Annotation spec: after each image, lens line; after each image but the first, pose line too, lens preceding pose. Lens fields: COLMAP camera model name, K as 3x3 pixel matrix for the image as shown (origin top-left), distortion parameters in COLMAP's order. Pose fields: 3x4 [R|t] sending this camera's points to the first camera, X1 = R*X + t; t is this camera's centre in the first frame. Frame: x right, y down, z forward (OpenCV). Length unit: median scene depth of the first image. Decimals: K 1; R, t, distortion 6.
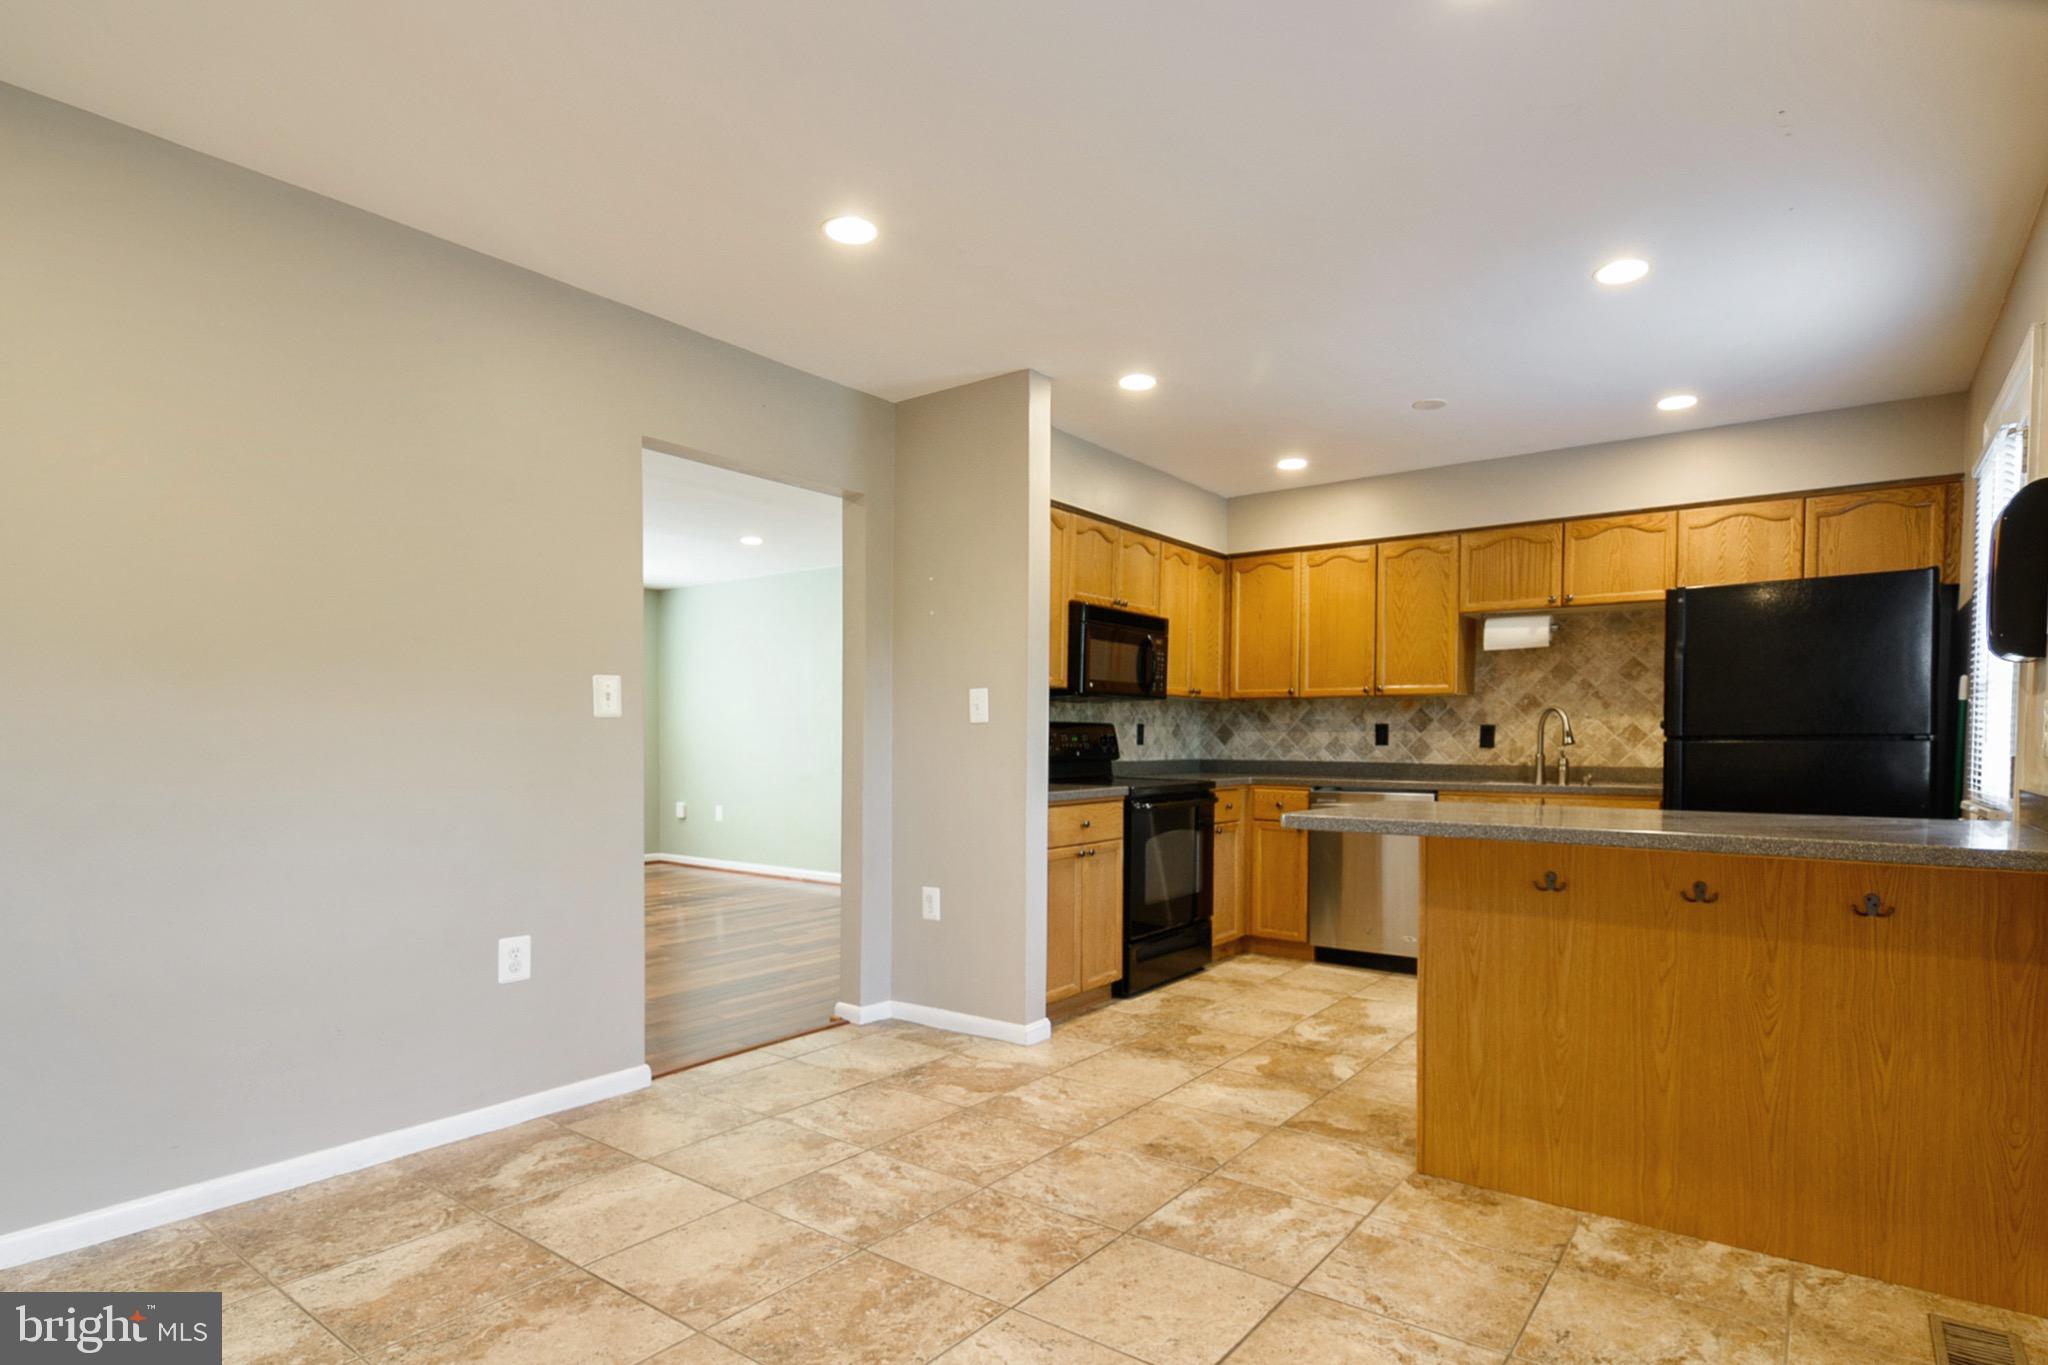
lens RADIAL K [[1056.0, 0, 1063.3], [0, 1056.0, 774.3], [0, 0, 1]] dist [0.000420, -0.000442]
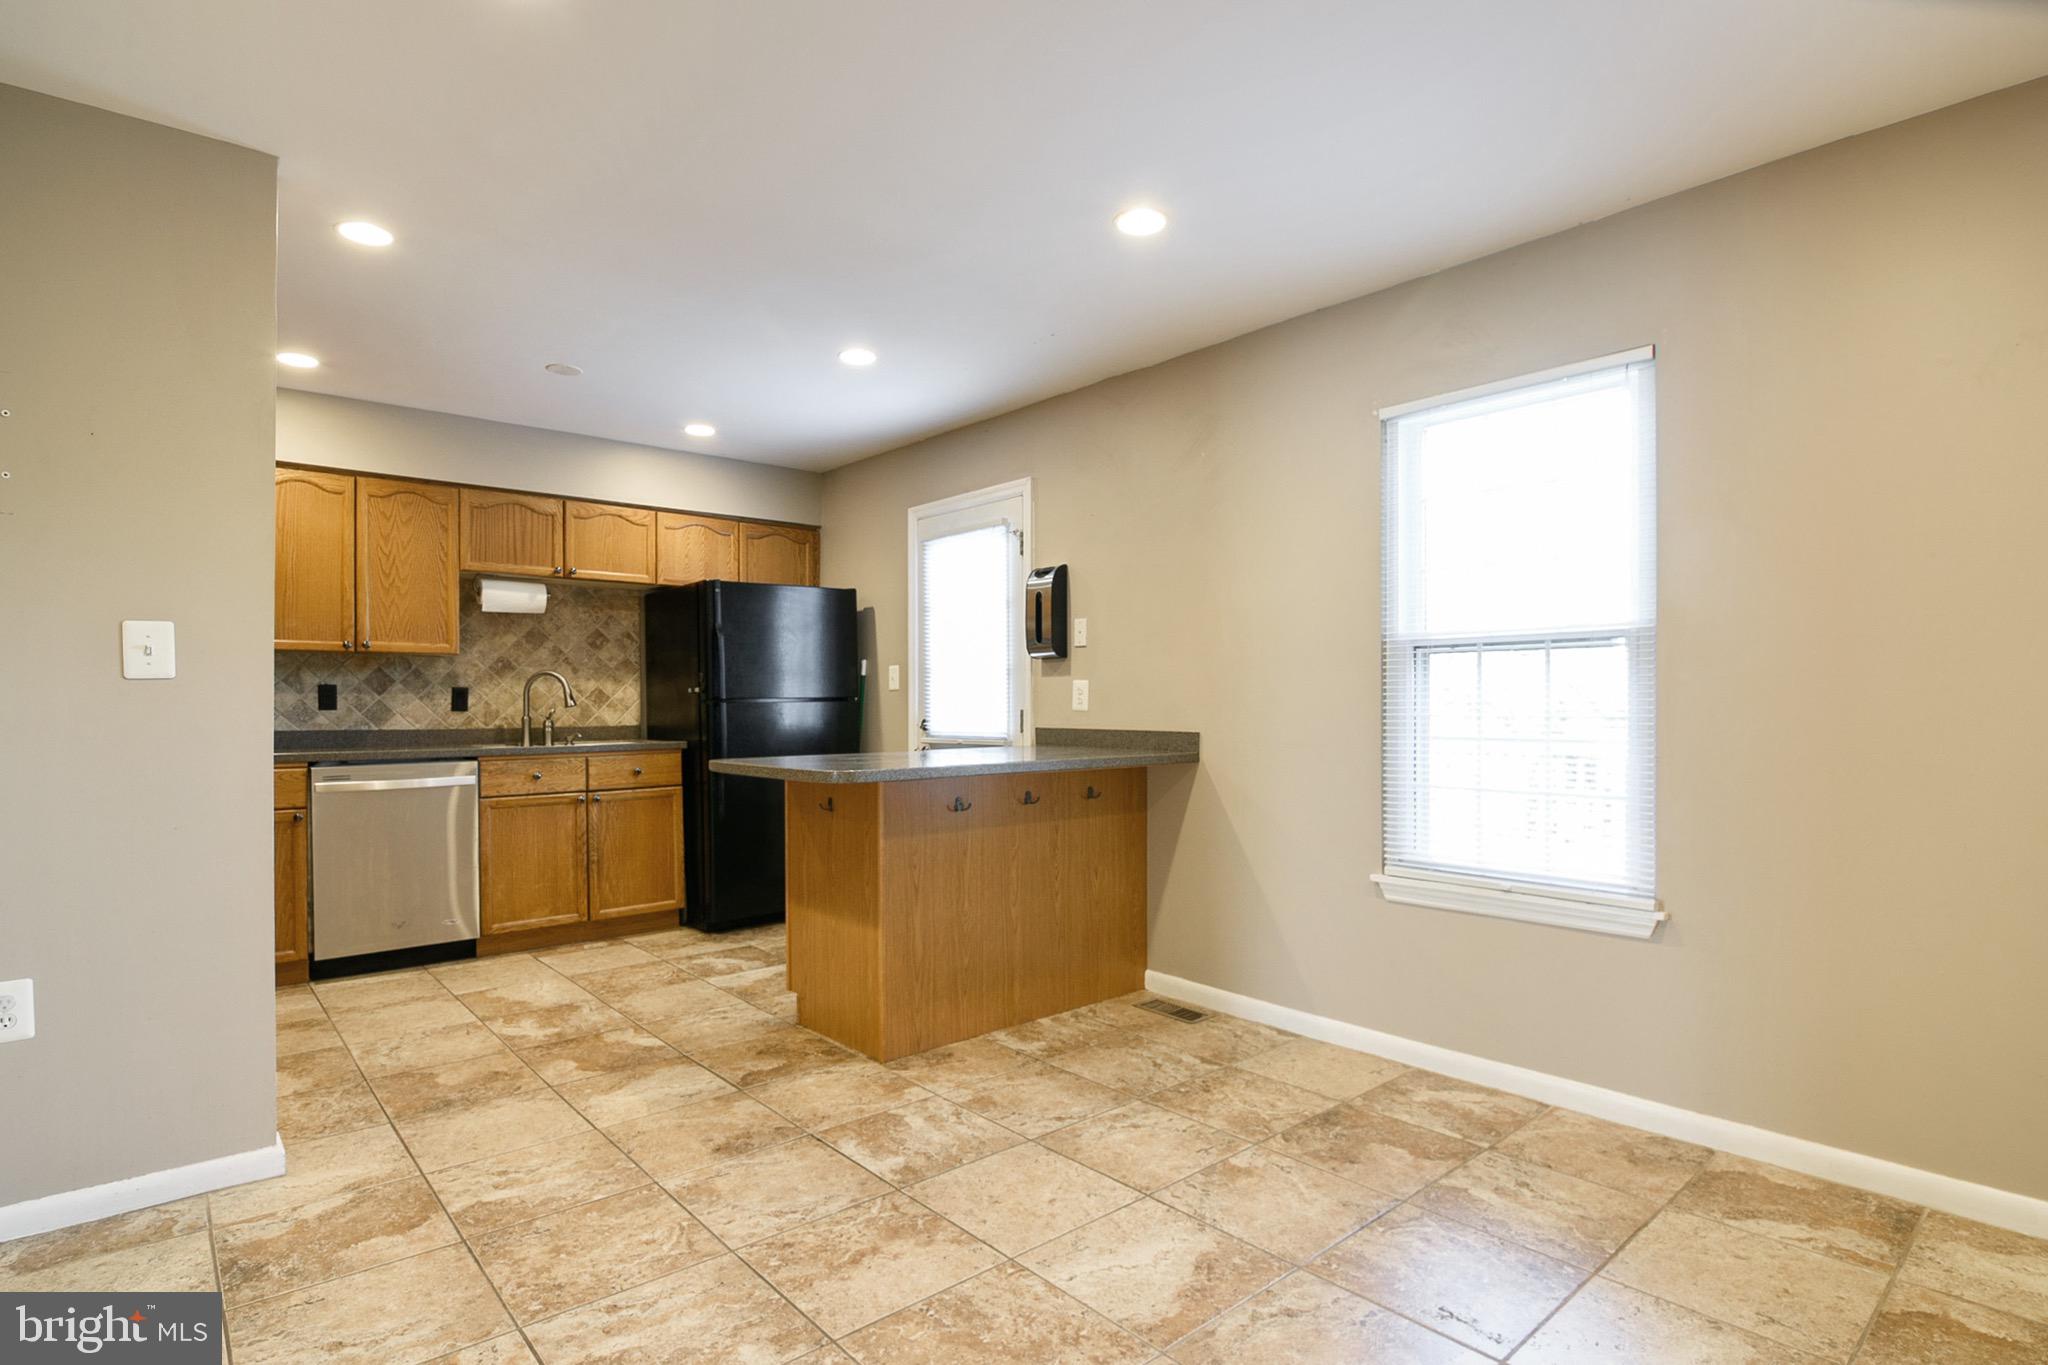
lens RADIAL K [[1027.6, 0, 1036.2], [0, 1027.6, 706.9], [0, 0, 1]] dist [0.000325, -0.012778]
pose [[0.223732, -0.010212, 0.974597, -0.410155], [0.032441, 0.999469, 0.003025, -0.015640], [-0.974111, 0.030940, 0.223945, 0.294022]]
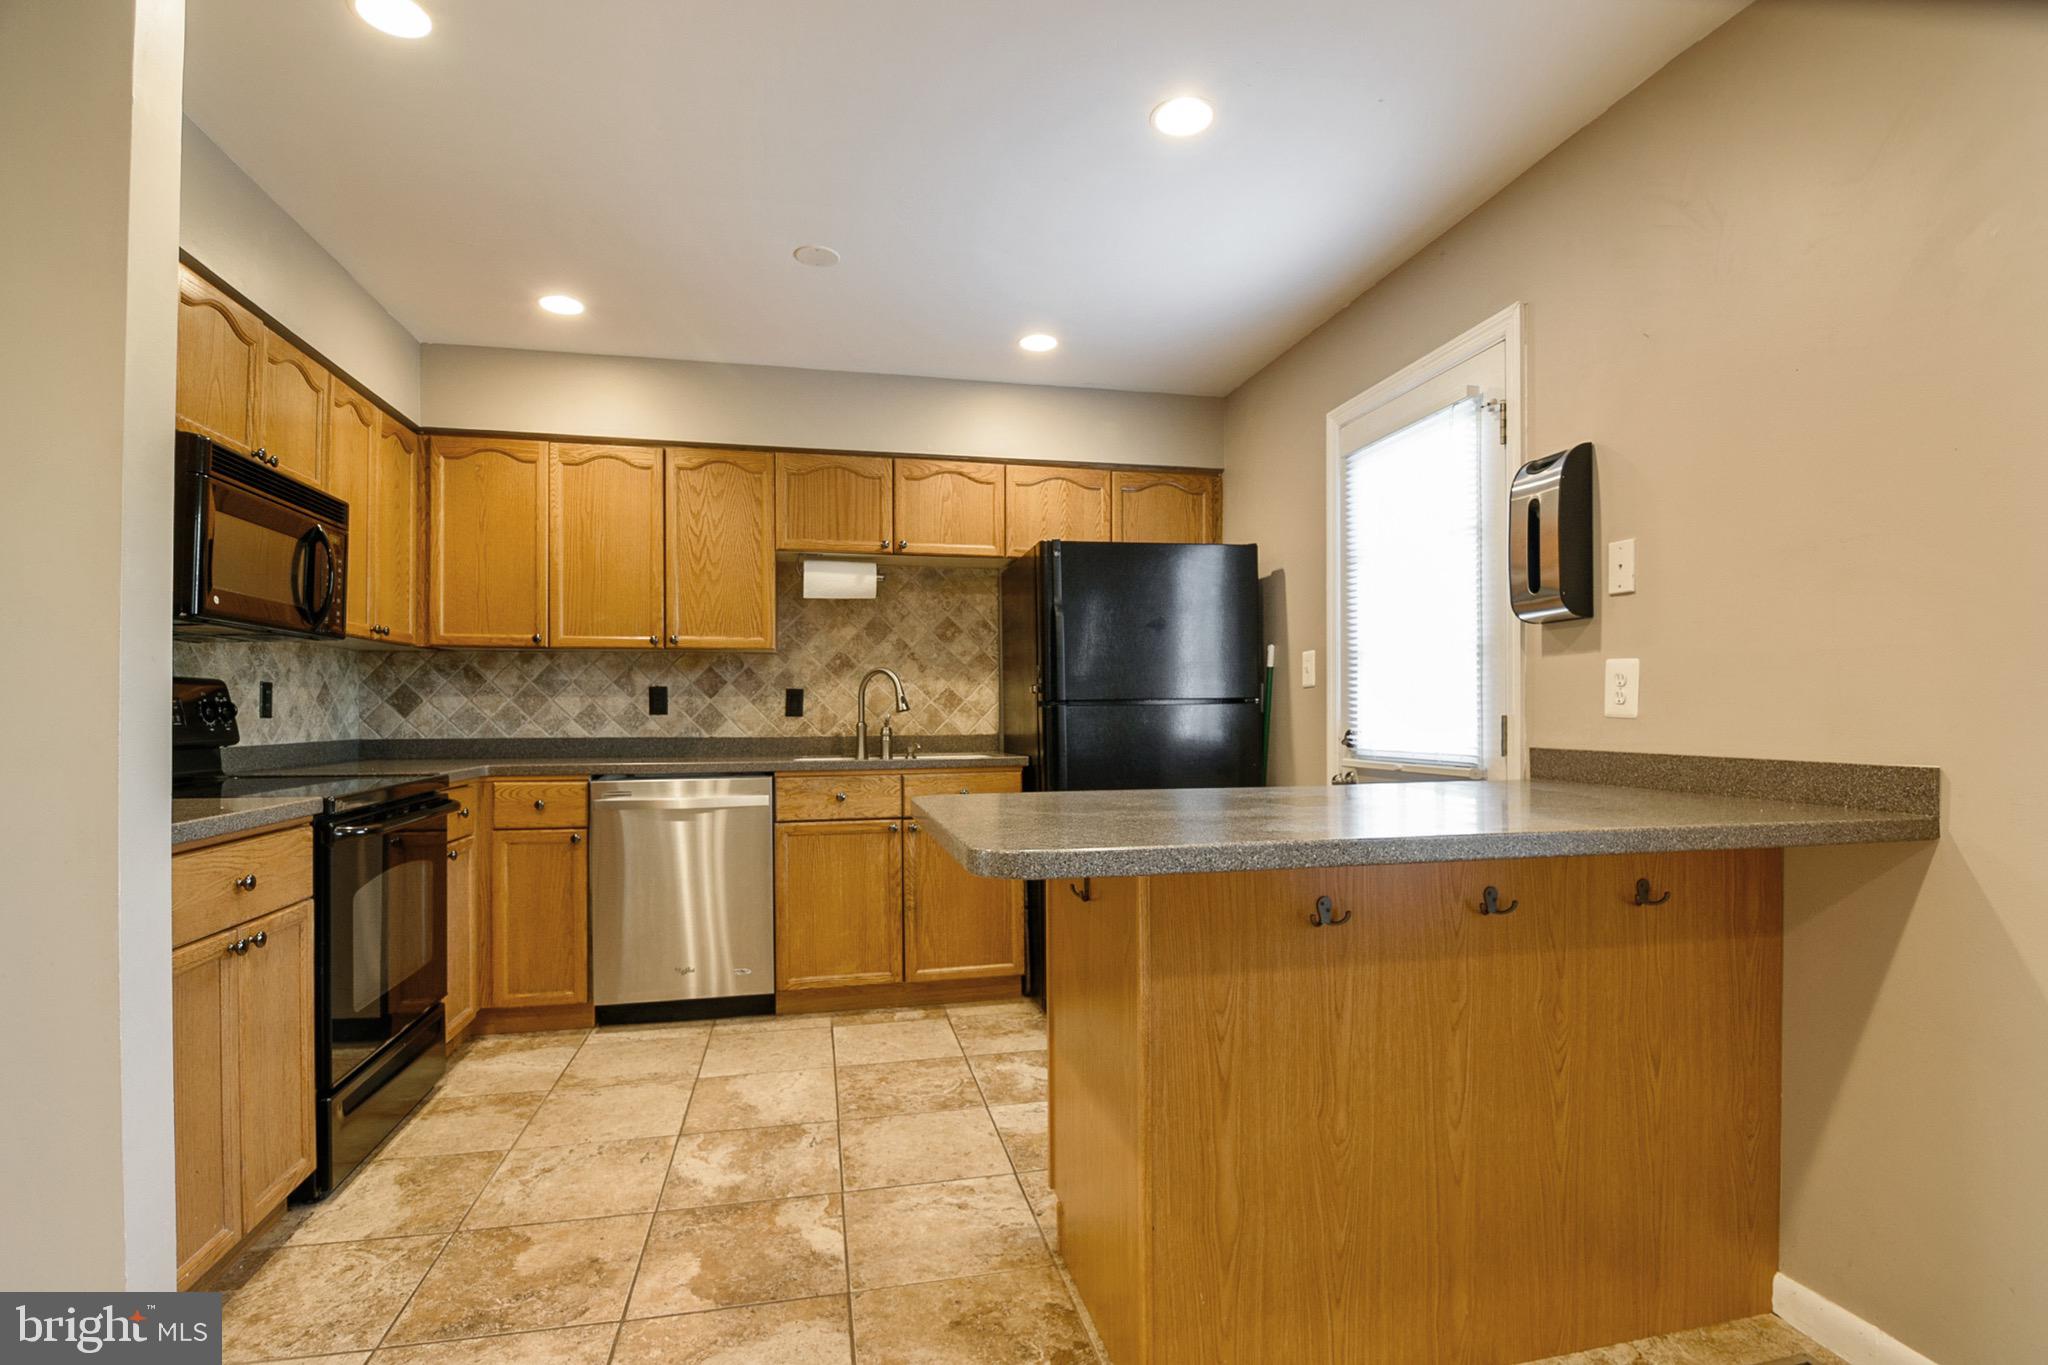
lens RADIAL K [[999.8, 0, 1039.0], [0, 999.8, 709.0], [0, 0, 1]] dist [-0.001013, -0.016887]
pose [[0.660499, -0.006109, 0.750802, -0.064580], [0.029235, 0.999418, -0.017587, -0.012160], [-0.750258, 0.033566, 0.660293, 0.352945]]
